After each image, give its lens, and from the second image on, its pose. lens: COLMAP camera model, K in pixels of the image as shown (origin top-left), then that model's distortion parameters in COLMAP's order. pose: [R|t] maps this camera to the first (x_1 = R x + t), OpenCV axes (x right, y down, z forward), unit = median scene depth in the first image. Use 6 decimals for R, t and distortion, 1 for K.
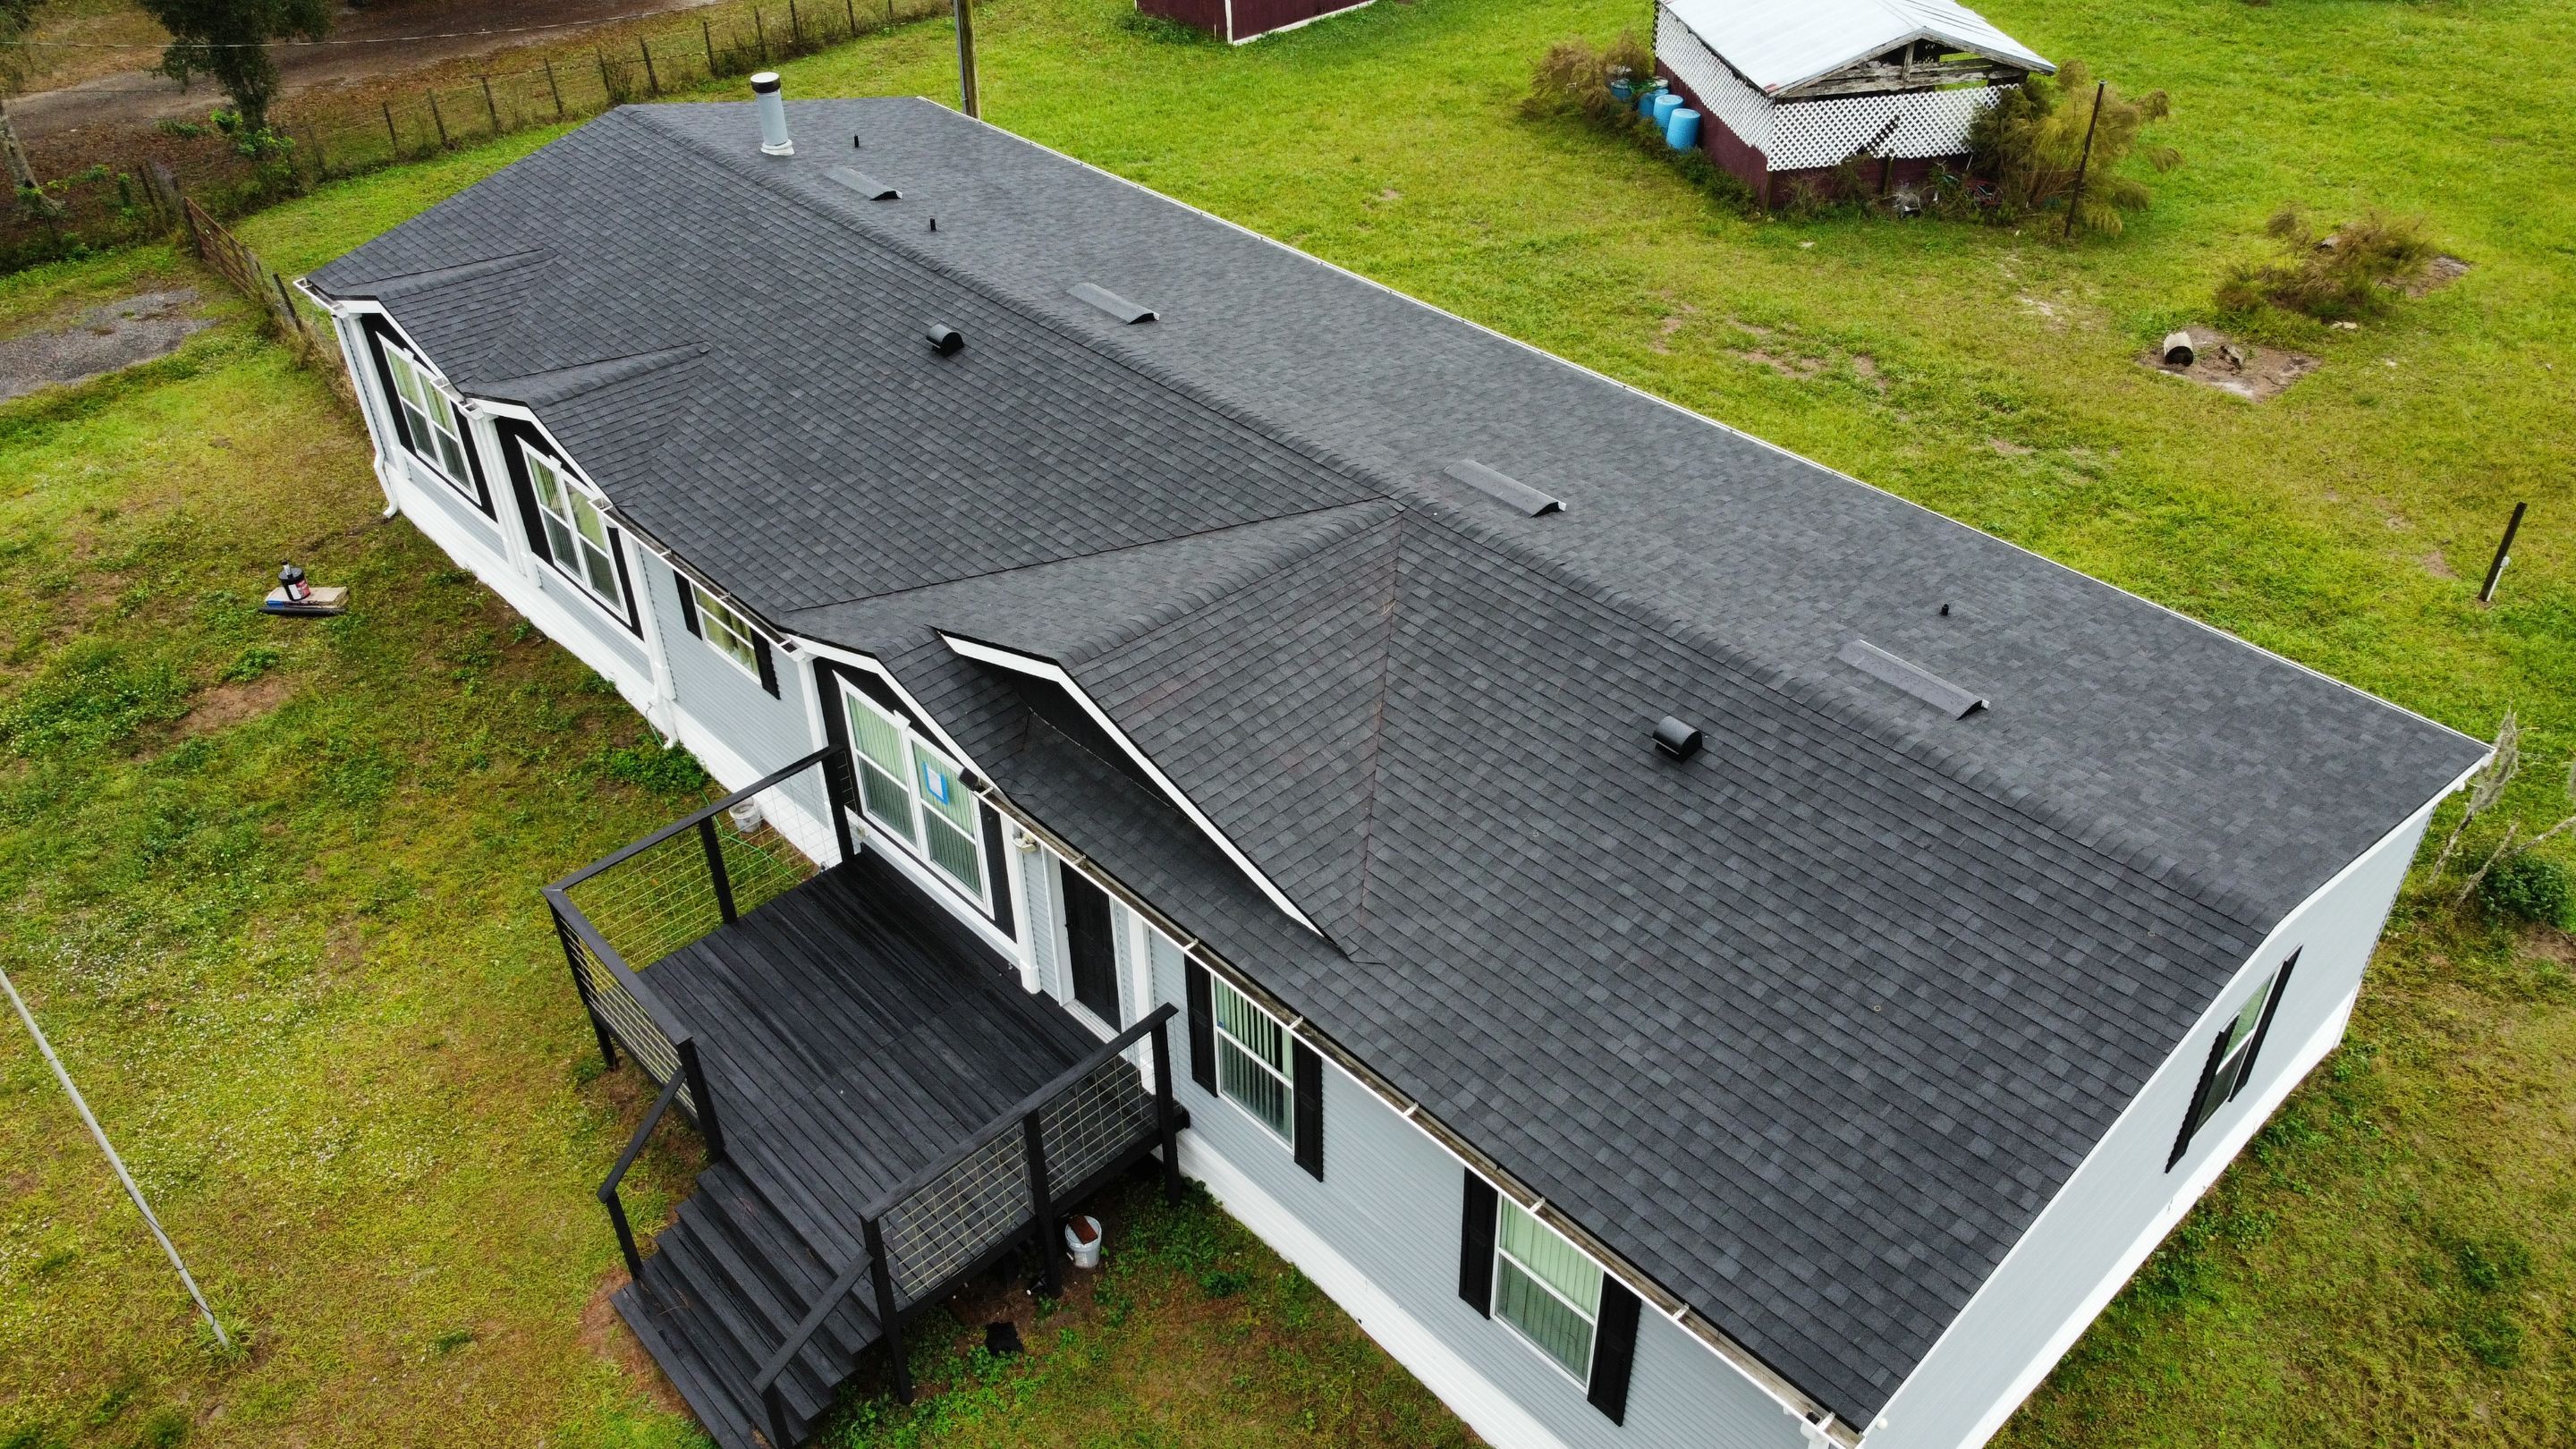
lens RADIAL K [[1954.0, 0, 1289.3], [0, 1954.0, 734.5], [0, 0, 1]] dist [0.006968, -0.009323]
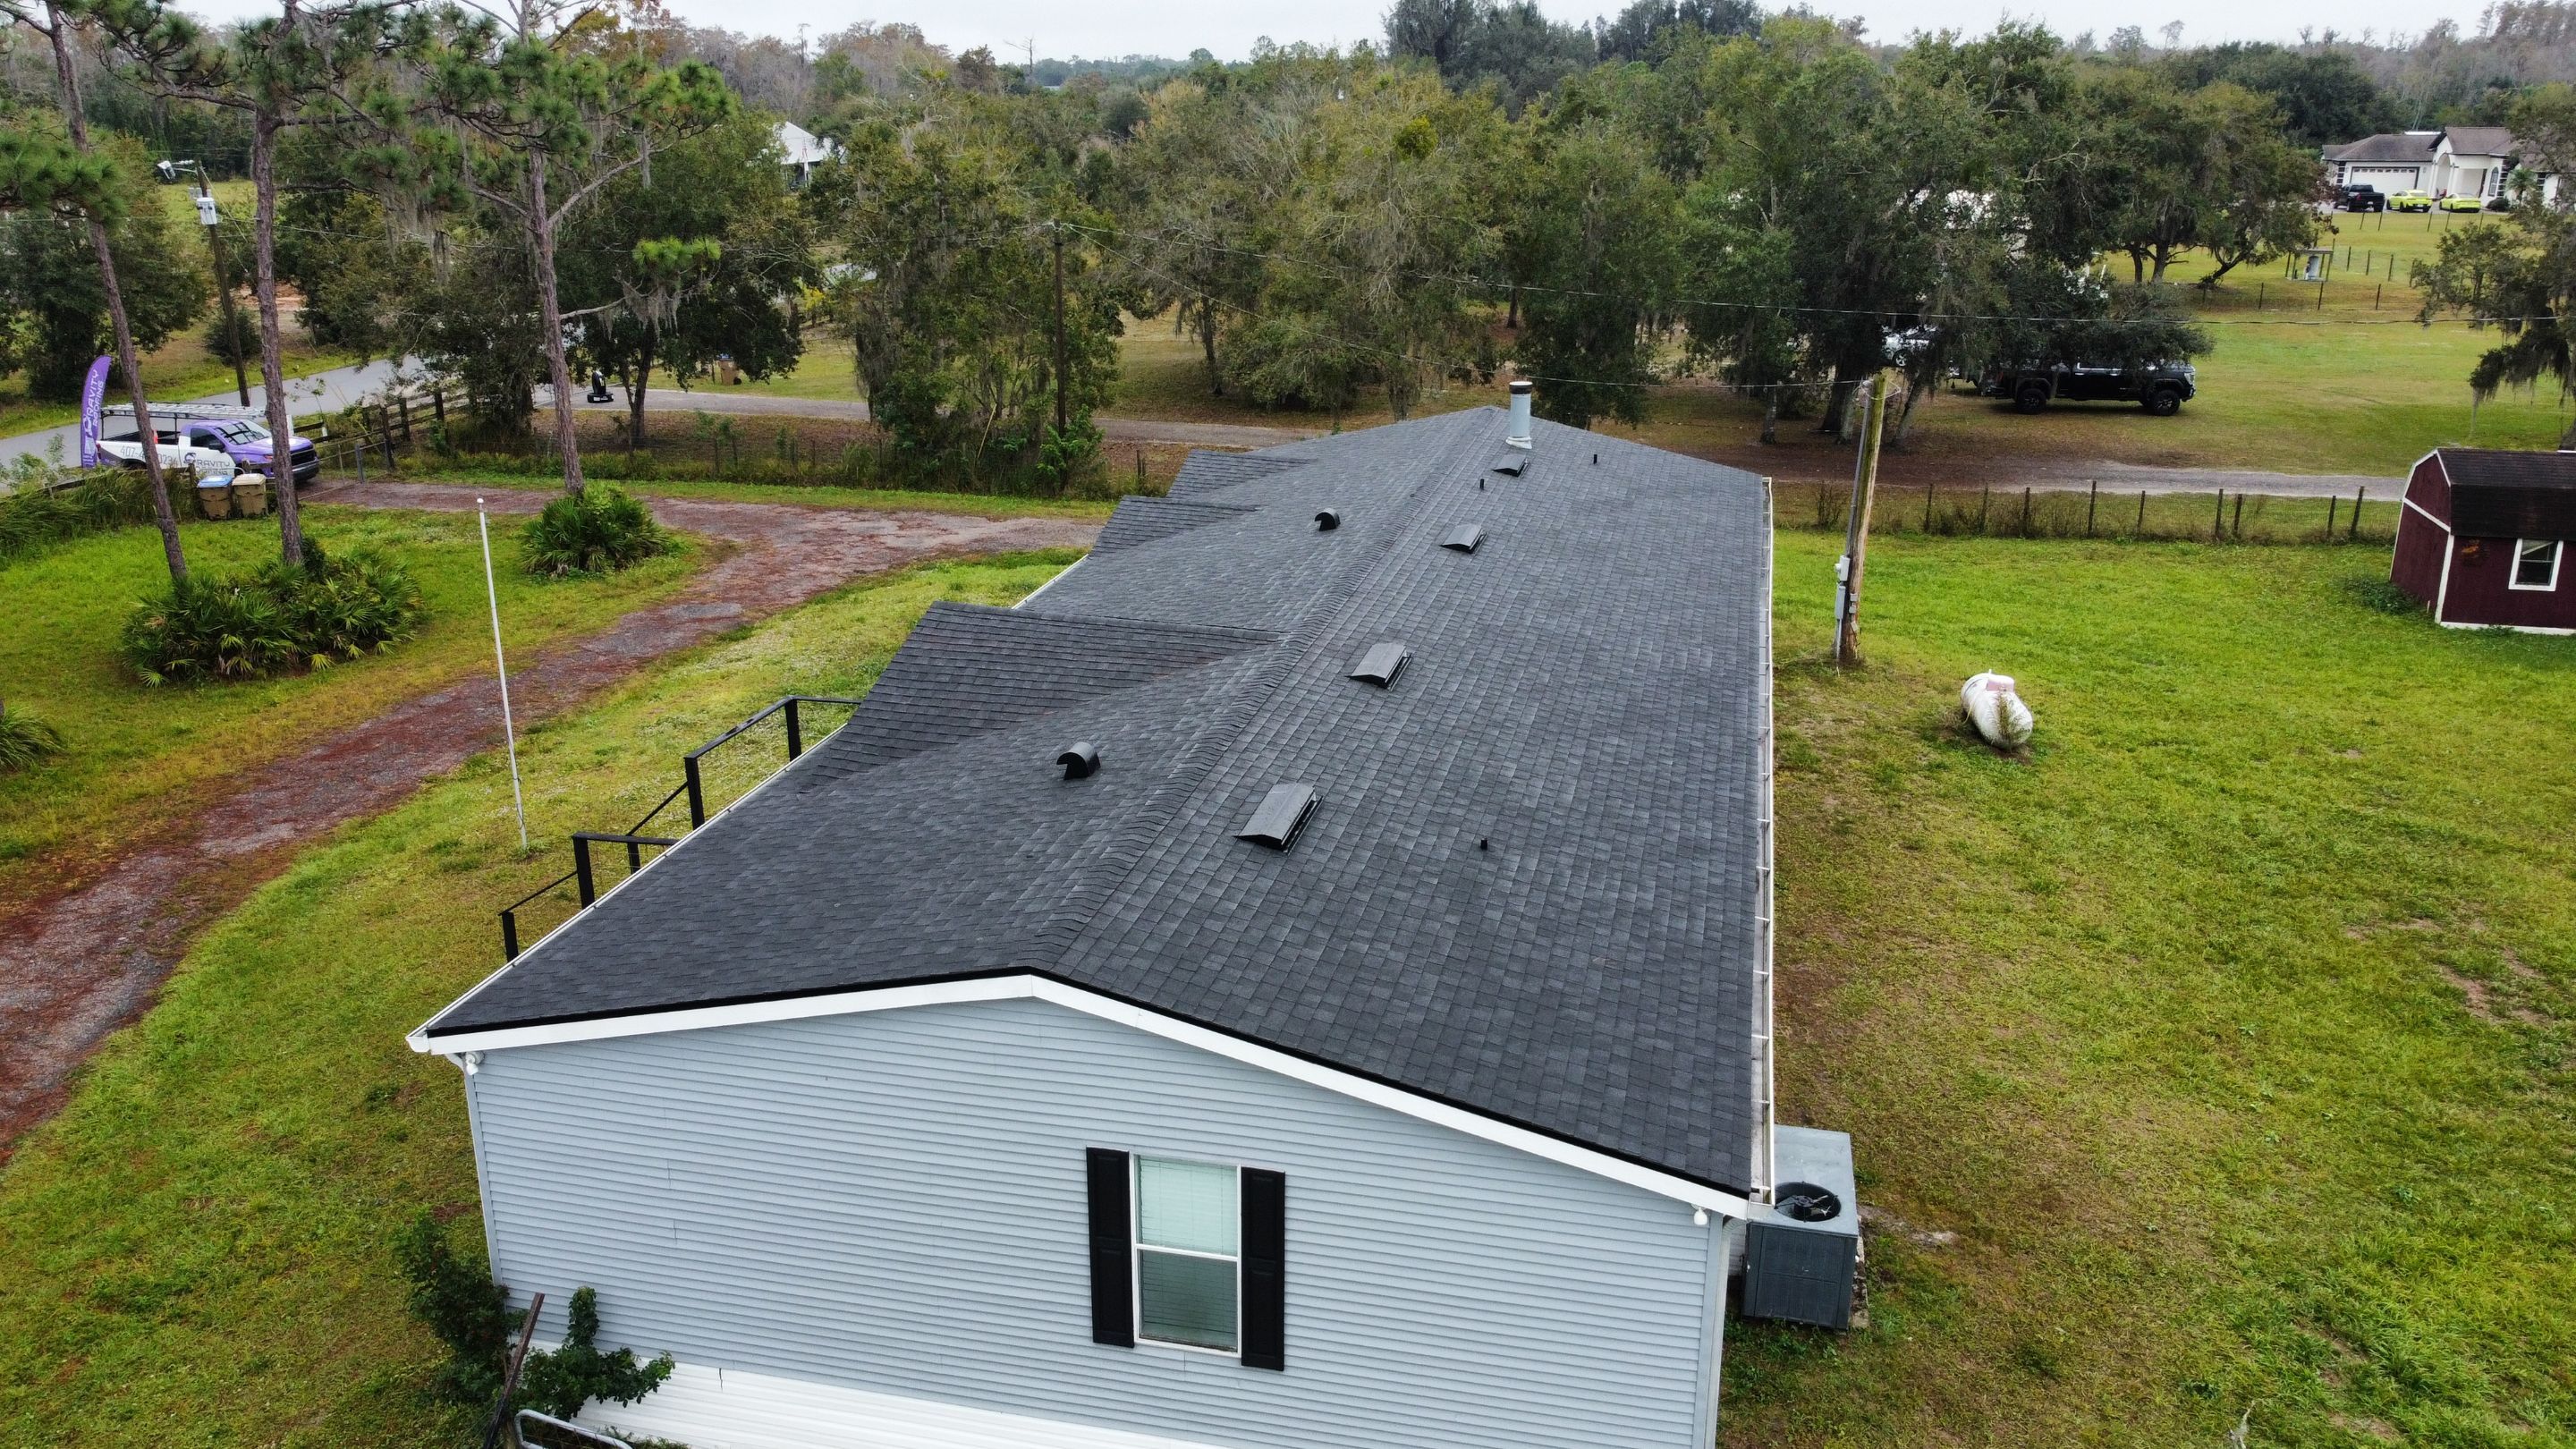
lens RADIAL K [[1954.0, 0, 1283.3], [0, 1954.0, 716.5], [0, 0, 1]] dist [0.006968, -0.009323]
pose [[0.544800, 0.274128, -0.792494, 0.498990], [-0.508454, 0.859503, -0.052231, -0.009380], [0.666834, 0.431402, 0.607639, 0.172431]]
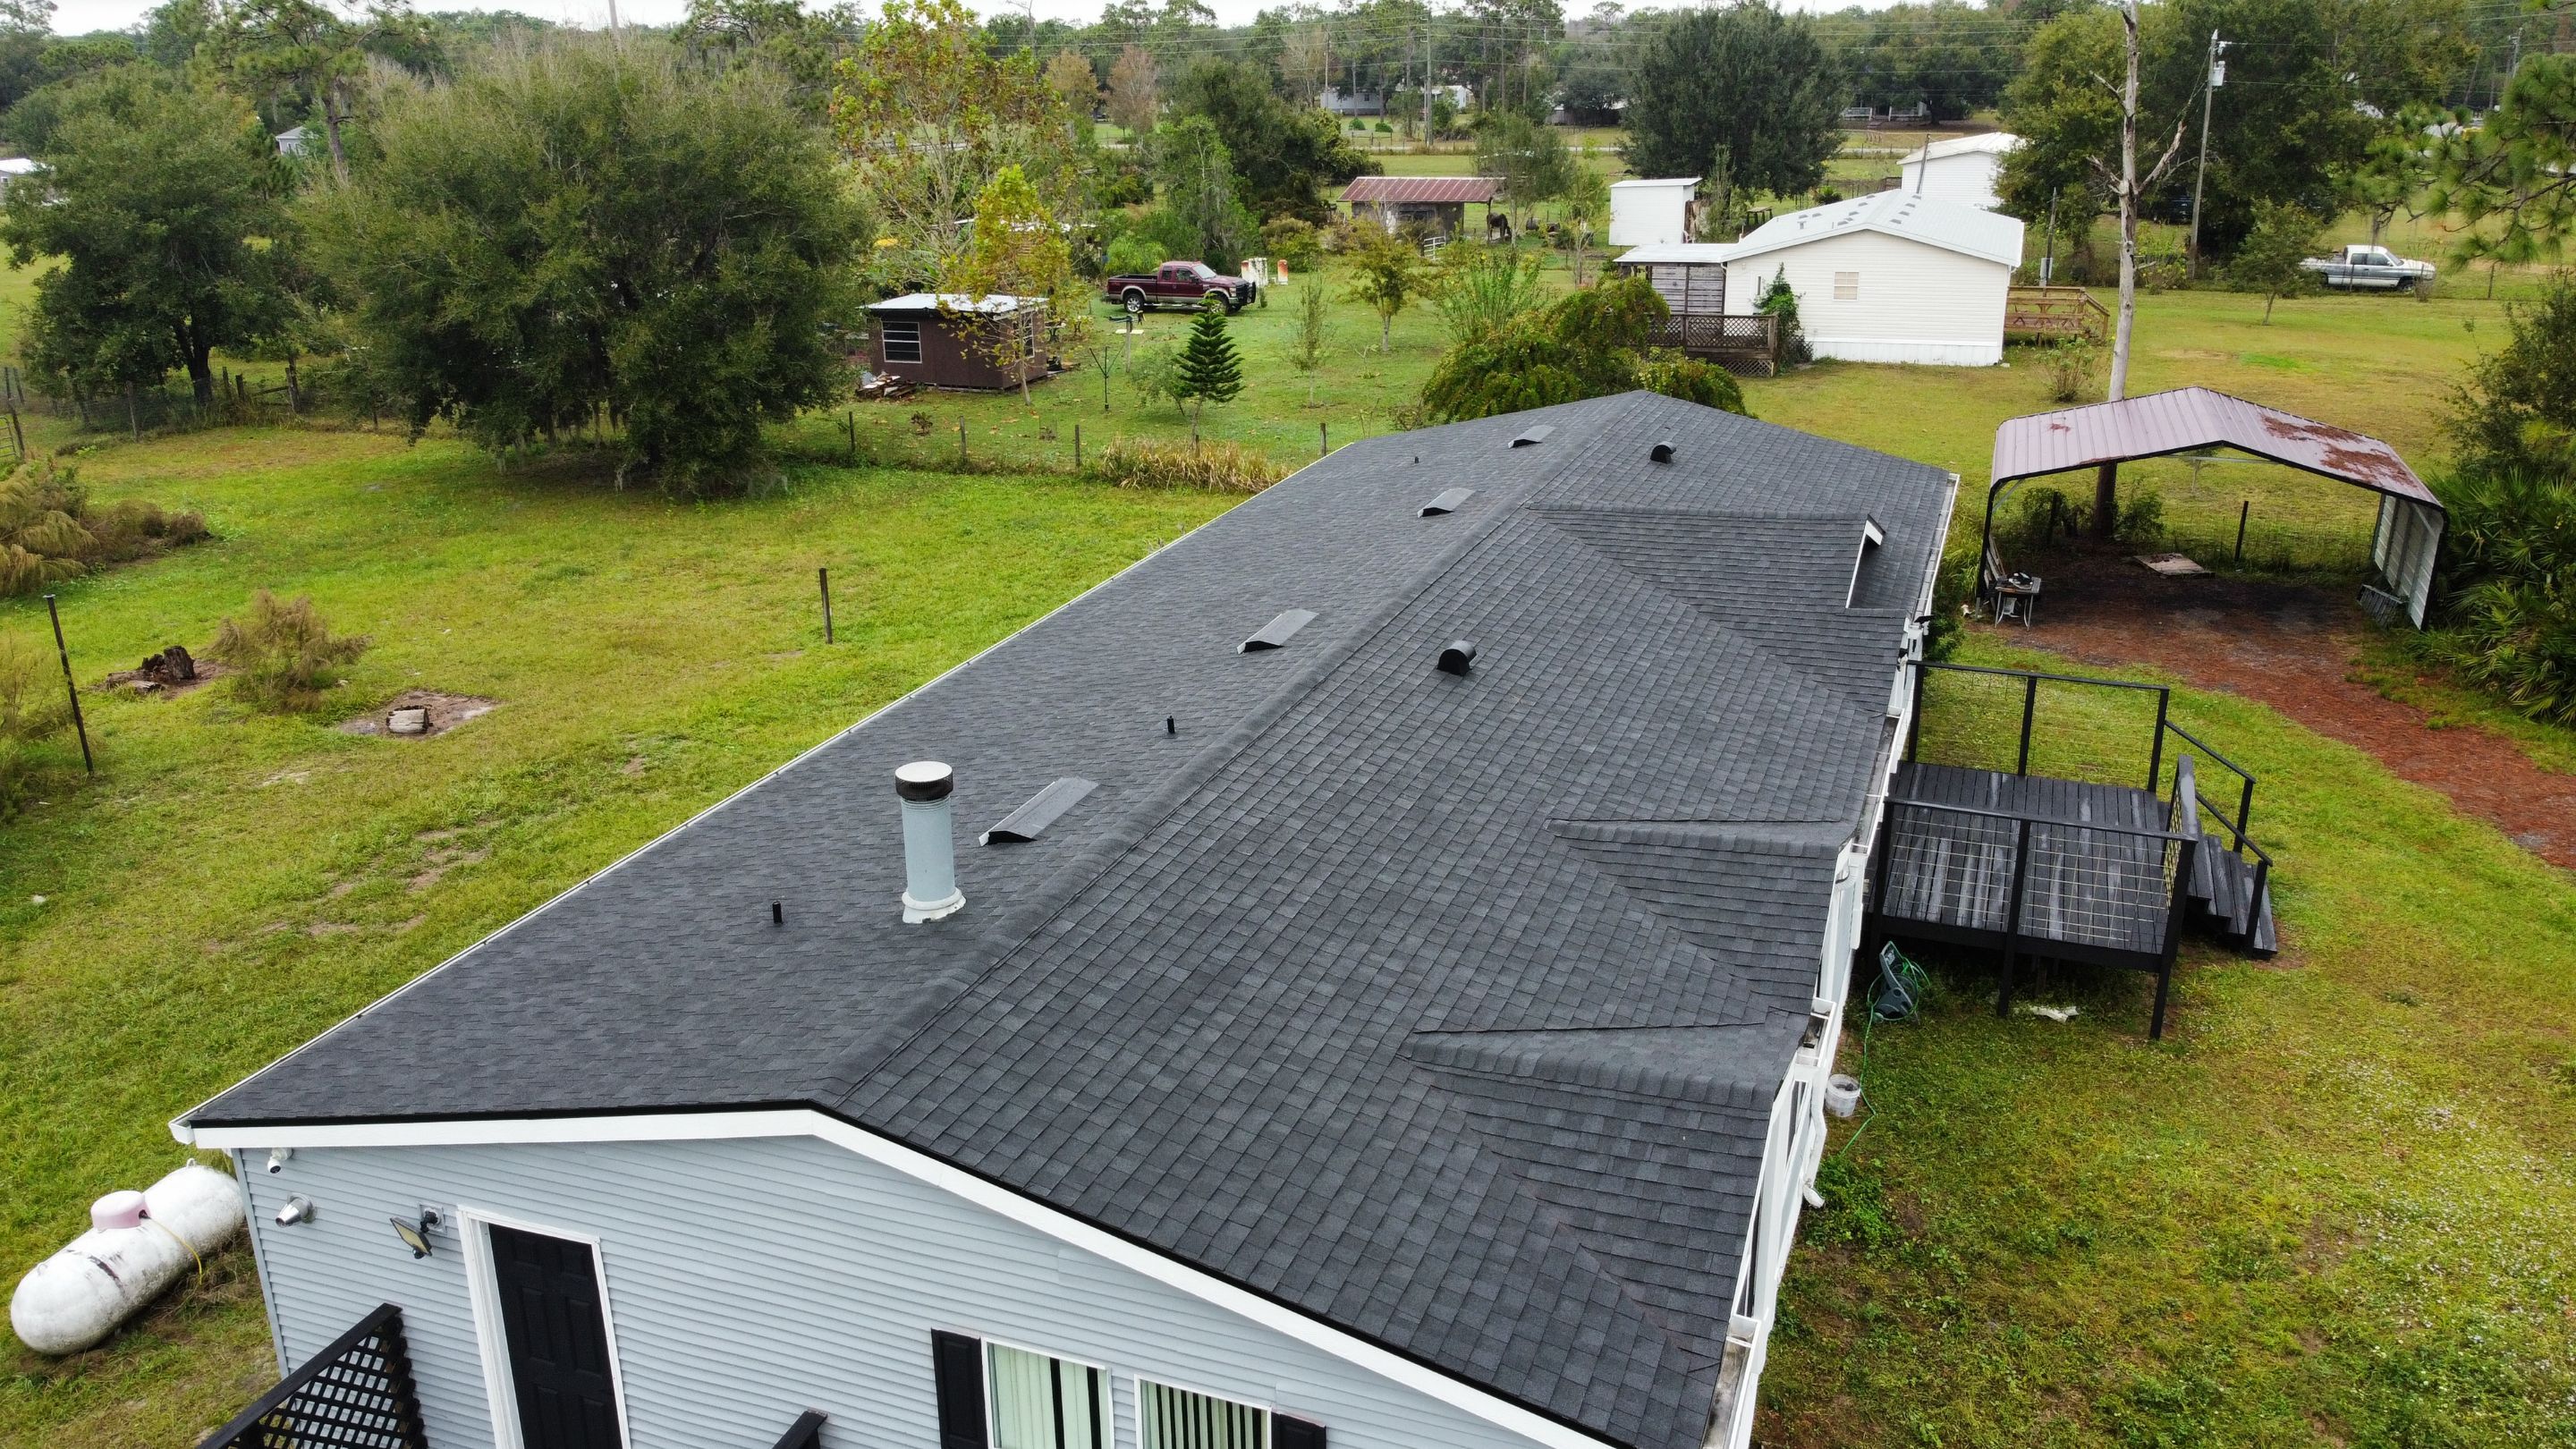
lens RADIAL K [[1954.0, 0, 1281.6], [0, 1954.0, 718.7], [0, 0, 1]] dist [0.006968, -0.009323]
pose [[-0.432606, -0.275284, 0.858529, -0.533612], [0.559870, 0.664366, 0.495140, -0.393135], [-0.706681, 0.694865, -0.133285, 0.719742]]
